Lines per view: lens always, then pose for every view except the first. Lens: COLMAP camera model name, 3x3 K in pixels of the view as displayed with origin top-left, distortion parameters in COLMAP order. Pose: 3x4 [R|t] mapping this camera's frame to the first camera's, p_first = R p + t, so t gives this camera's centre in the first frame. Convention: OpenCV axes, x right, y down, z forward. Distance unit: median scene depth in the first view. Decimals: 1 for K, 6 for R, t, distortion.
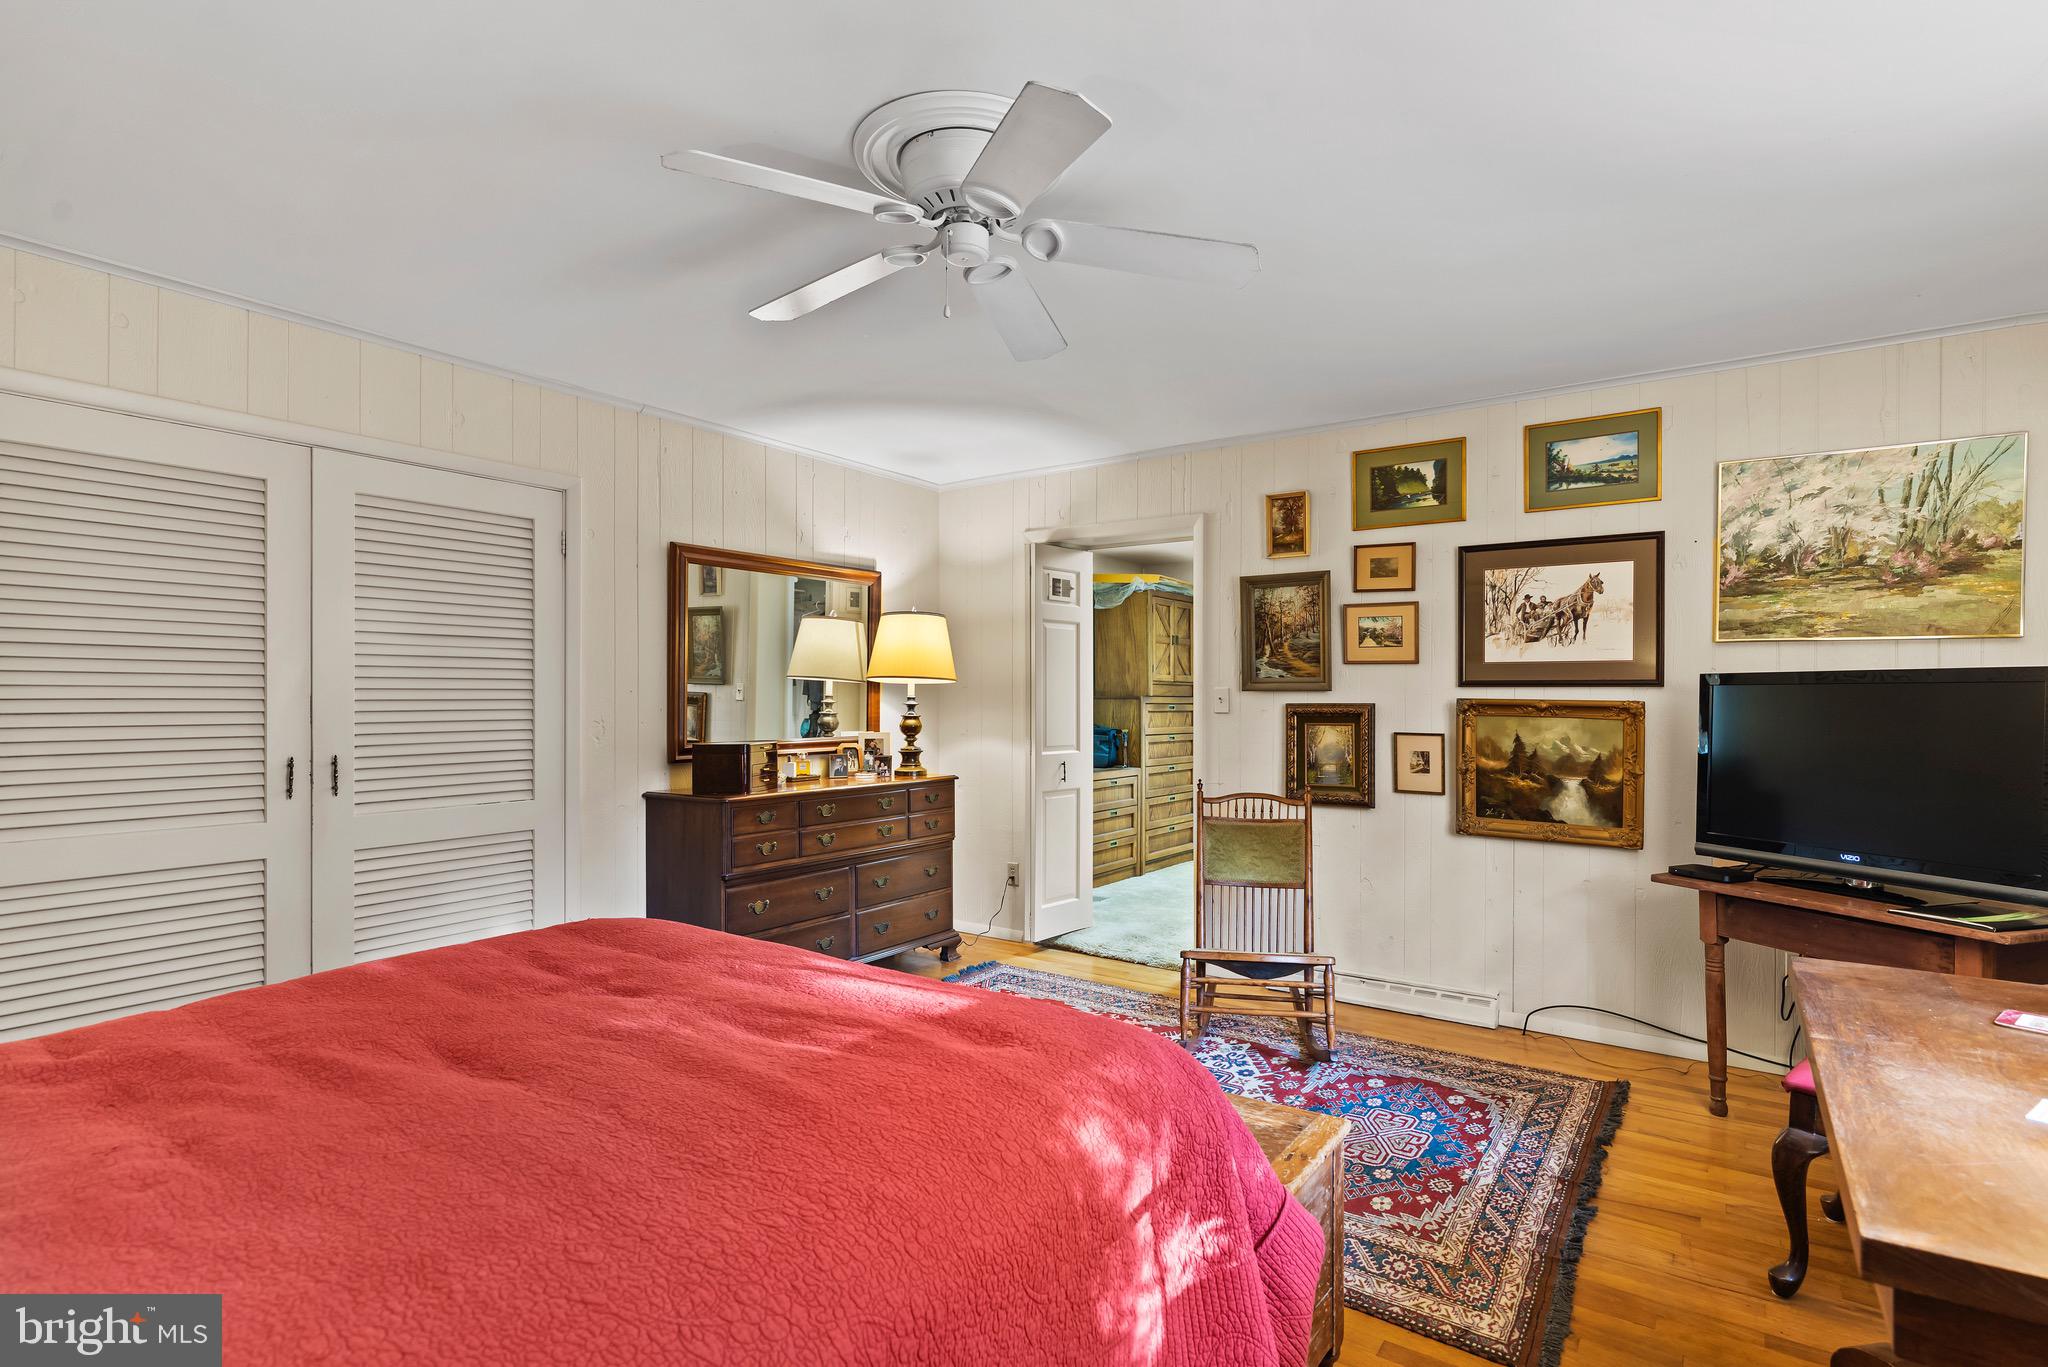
lens RADIAL K [[995.8, 0, 1049.5], [0, 995.8, 675.7], [0, 0, 1]] dist [0.003060, 0.000386]
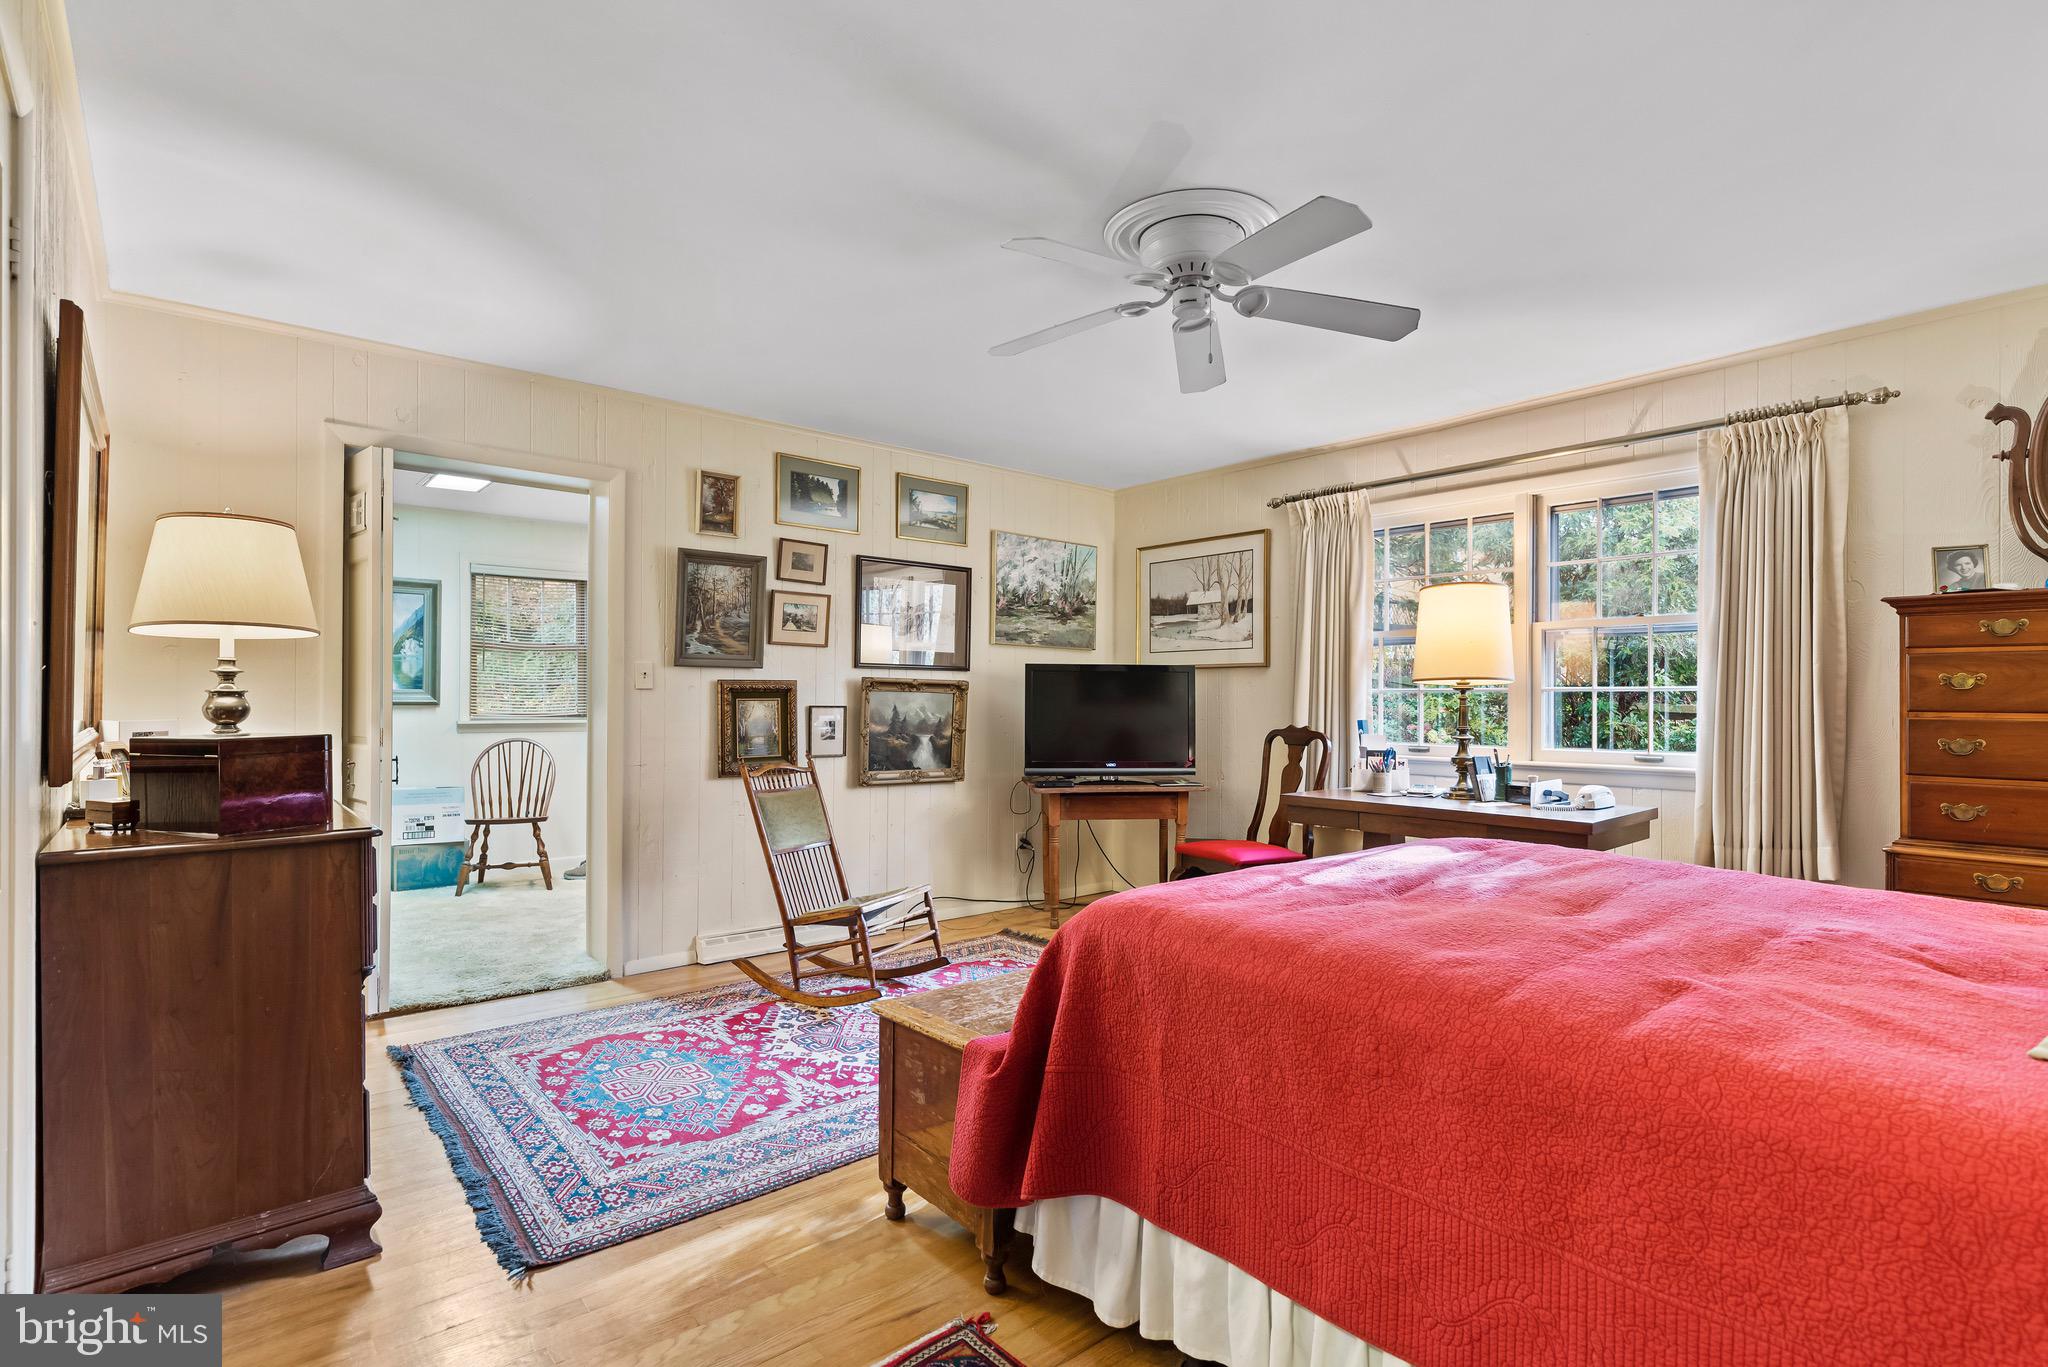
lens RADIAL K [[995.8, 0, 1049.5], [0, 995.8, 675.7], [0, 0, 1]] dist [0.003060, 0.000386]
pose [[0.246310, 0.021870, 0.968944, -0.718585], [-0.025368, 0.999548, -0.016112, 0.034154], [-0.968859, -0.020612, 0.246753, 0.456634]]
